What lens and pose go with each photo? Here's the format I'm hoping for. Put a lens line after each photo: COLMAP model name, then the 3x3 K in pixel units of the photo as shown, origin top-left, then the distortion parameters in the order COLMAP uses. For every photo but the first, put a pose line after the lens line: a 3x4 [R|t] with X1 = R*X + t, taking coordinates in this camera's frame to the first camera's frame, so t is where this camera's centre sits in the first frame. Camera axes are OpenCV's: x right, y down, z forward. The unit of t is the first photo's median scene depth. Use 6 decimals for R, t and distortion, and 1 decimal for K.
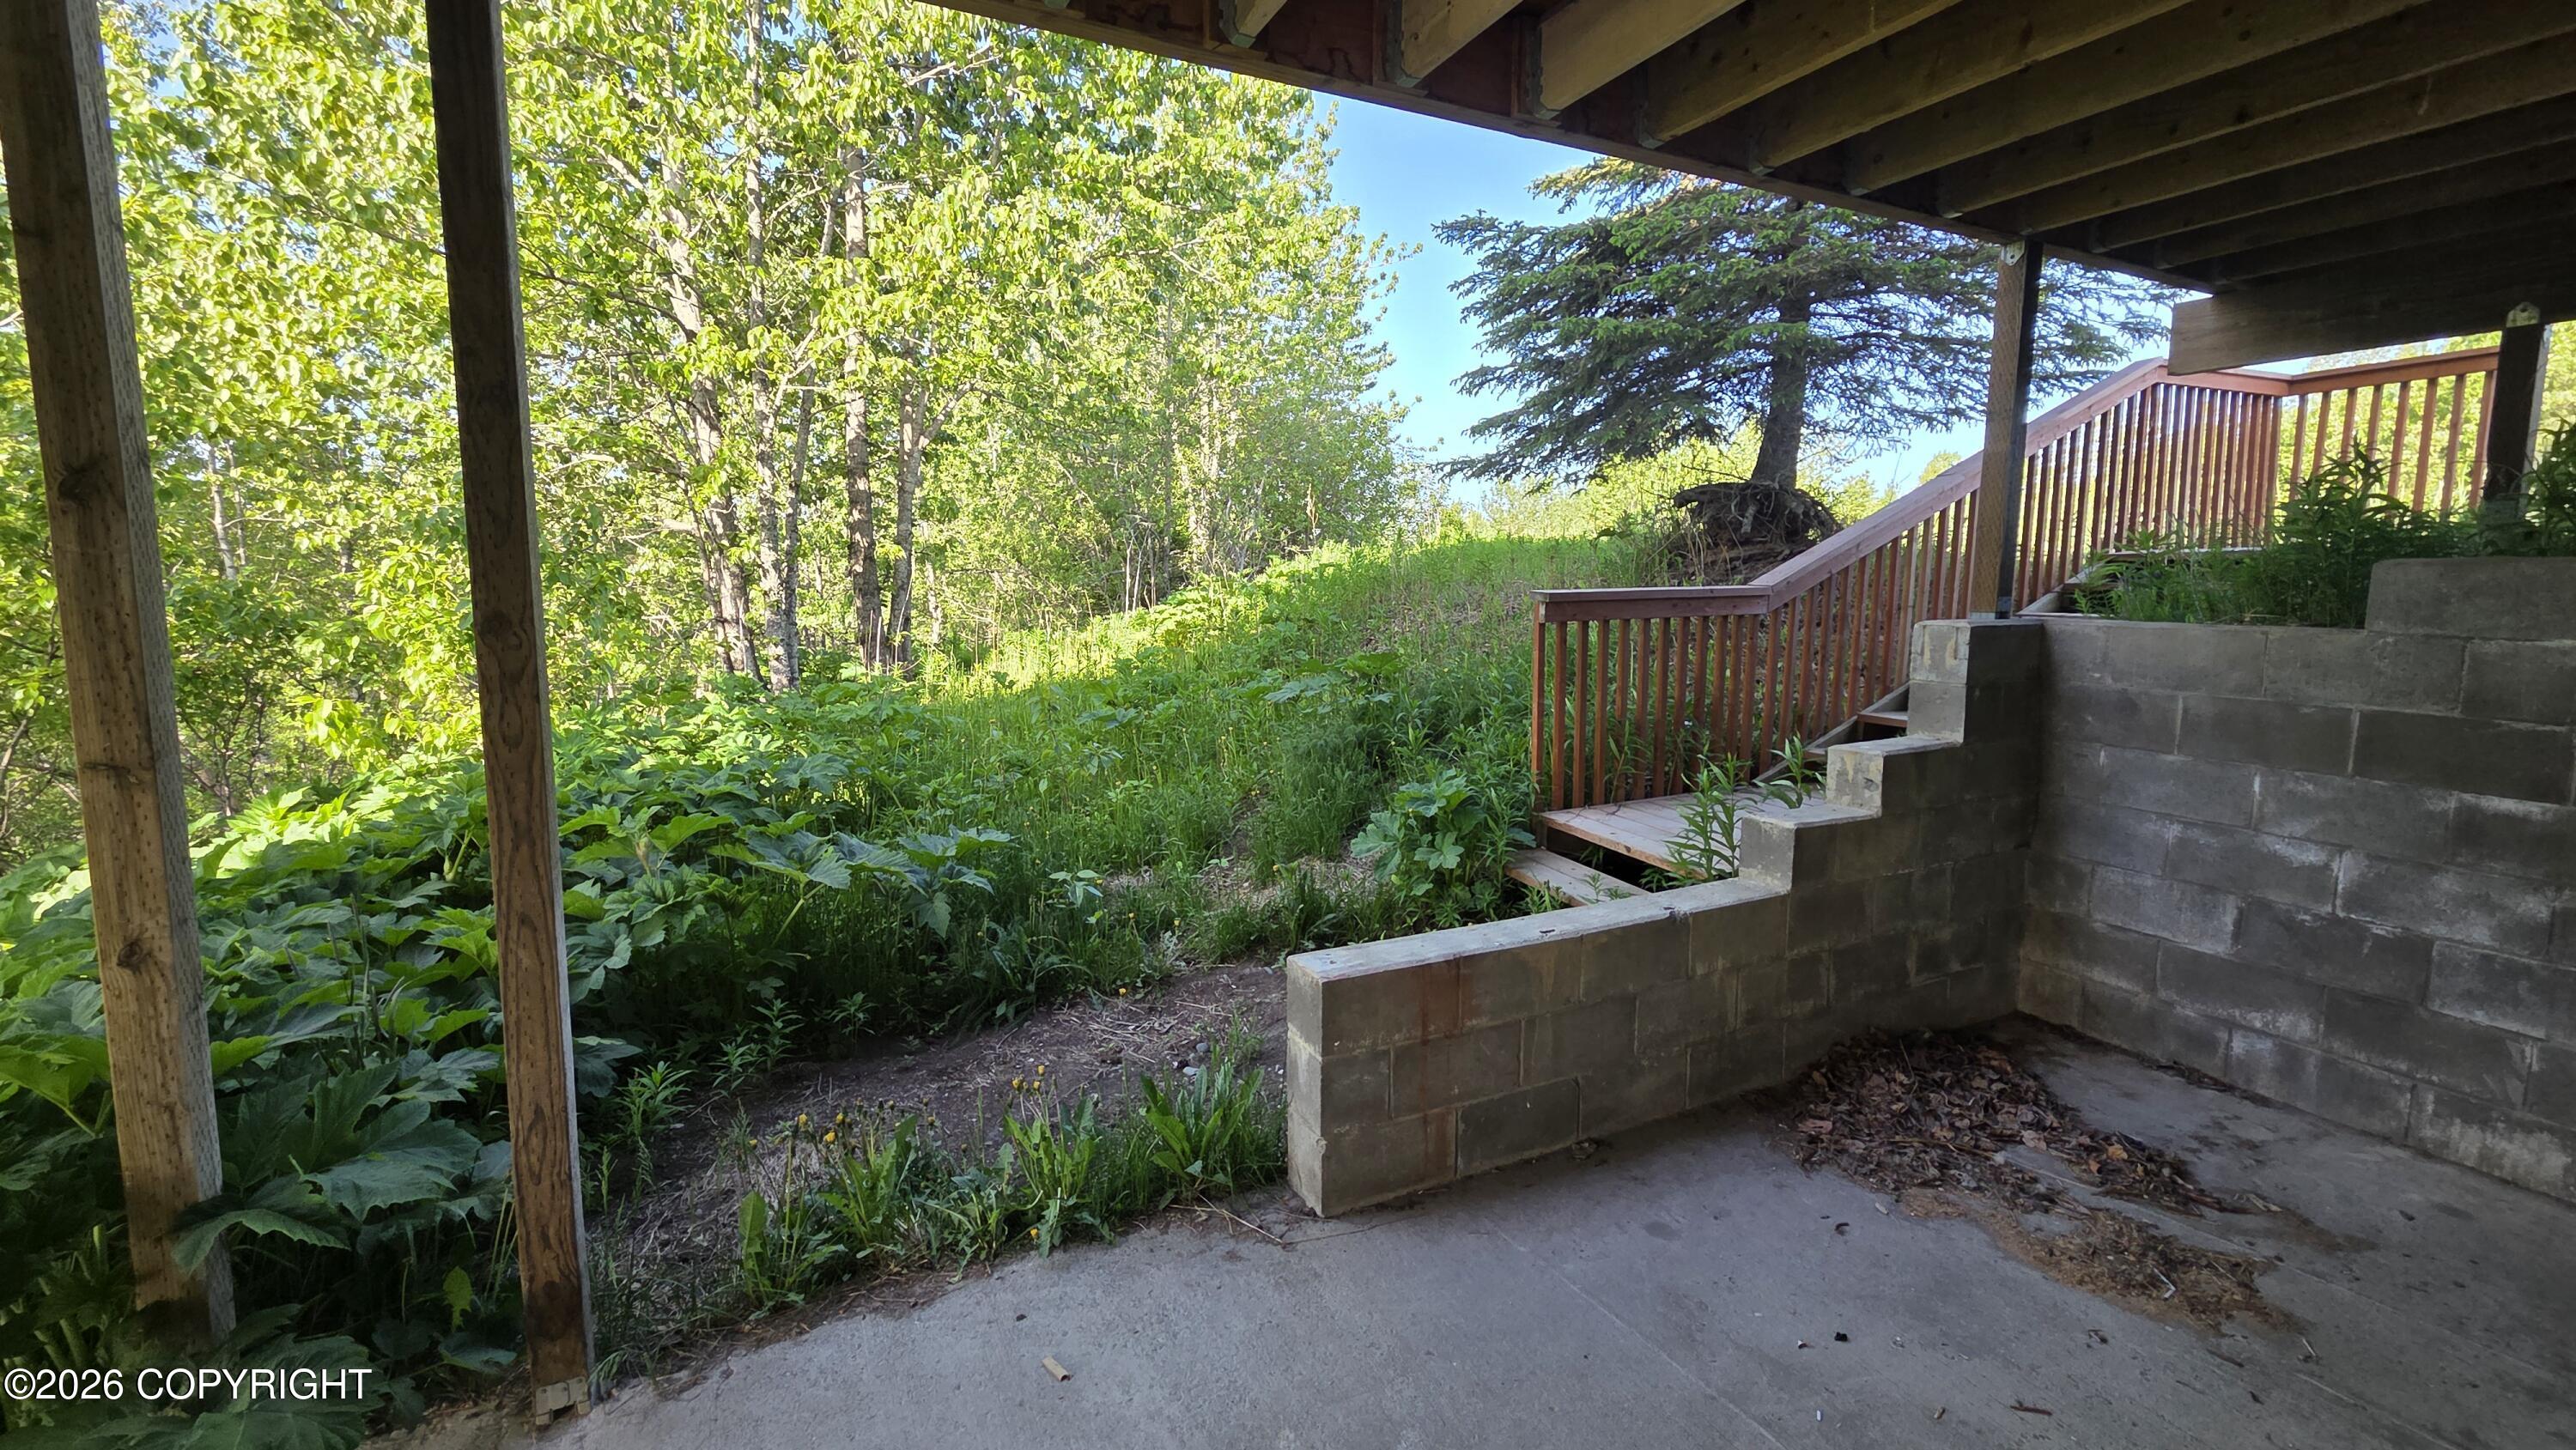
lens RADIAL K [[1046.8, 0, 1285.3], [0, 1046.8, 730.7], [0, 0, 1]] dist [0.003314, 0.000455]
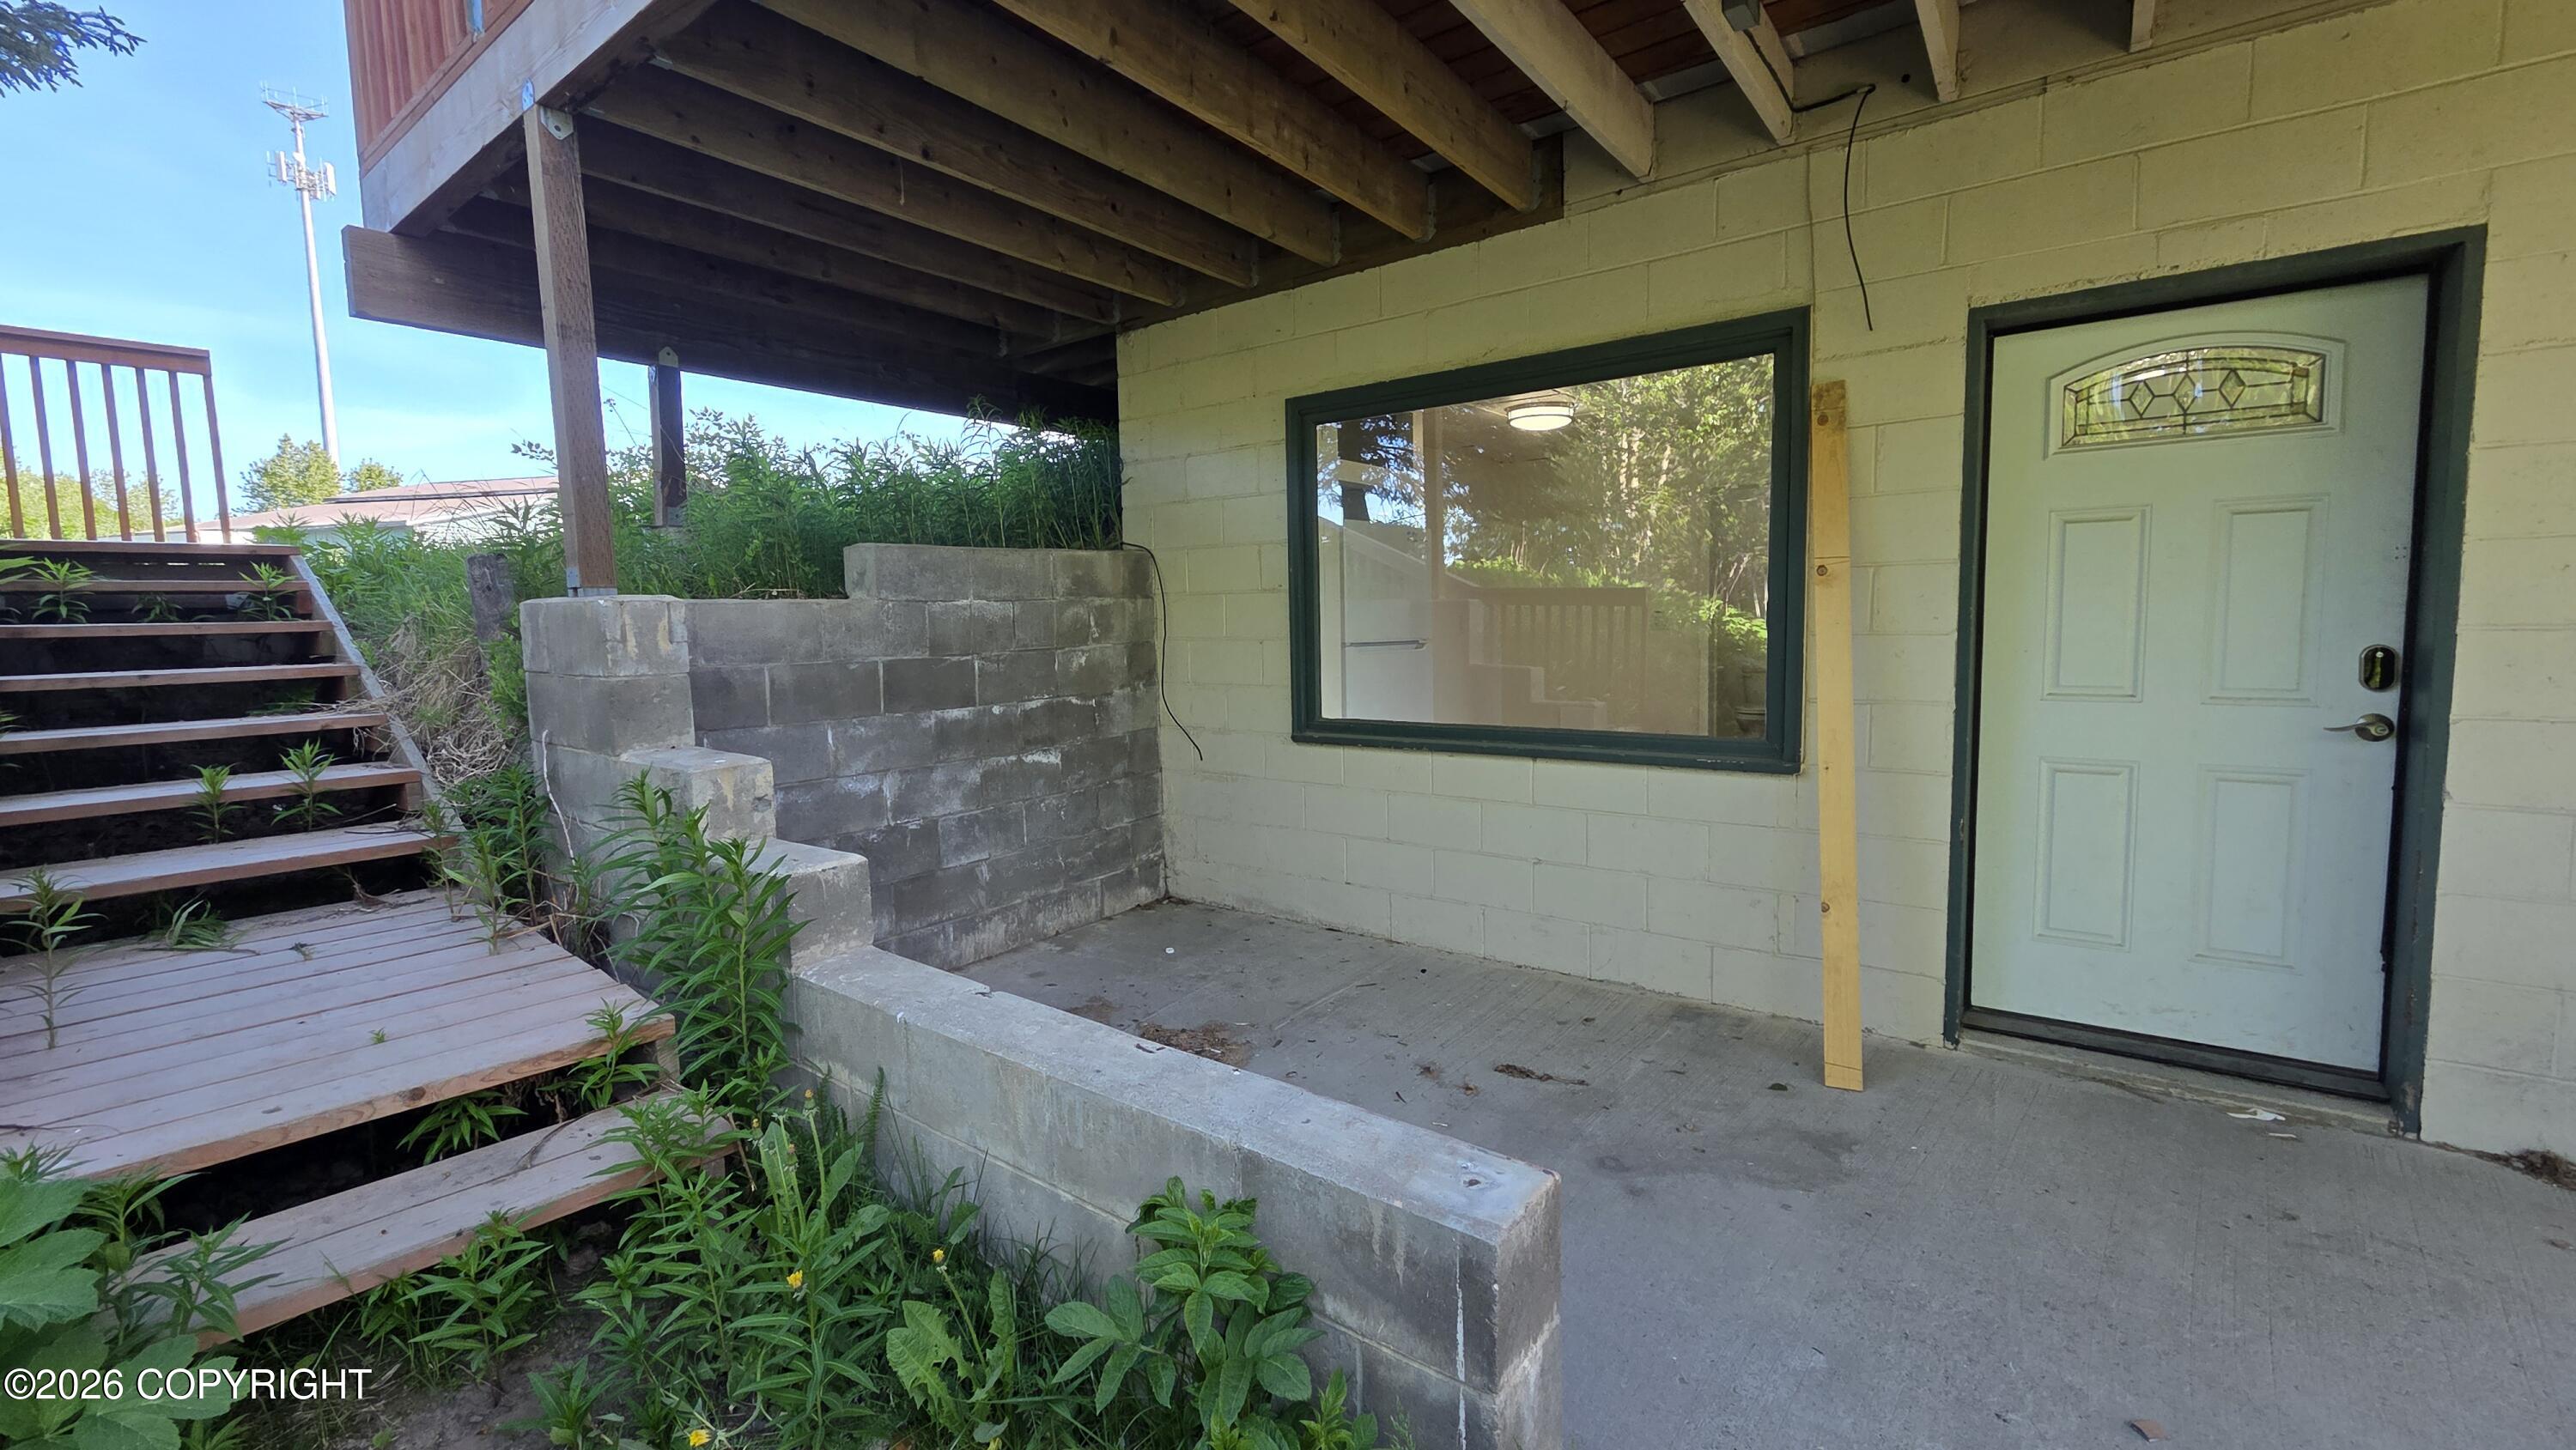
lens RADIAL K [[1046.8, 0, 1278.7], [0, 1046.8, 709.4], [0, 0, 1]] dist [0.003314, 0.000455]
pose [[-0.455100, -0.075416, 0.887241, -0.321190], [0.146763, 0.976427, 0.158277, -0.093029], [-0.878263, 0.202246, -0.433303, 1.145974]]
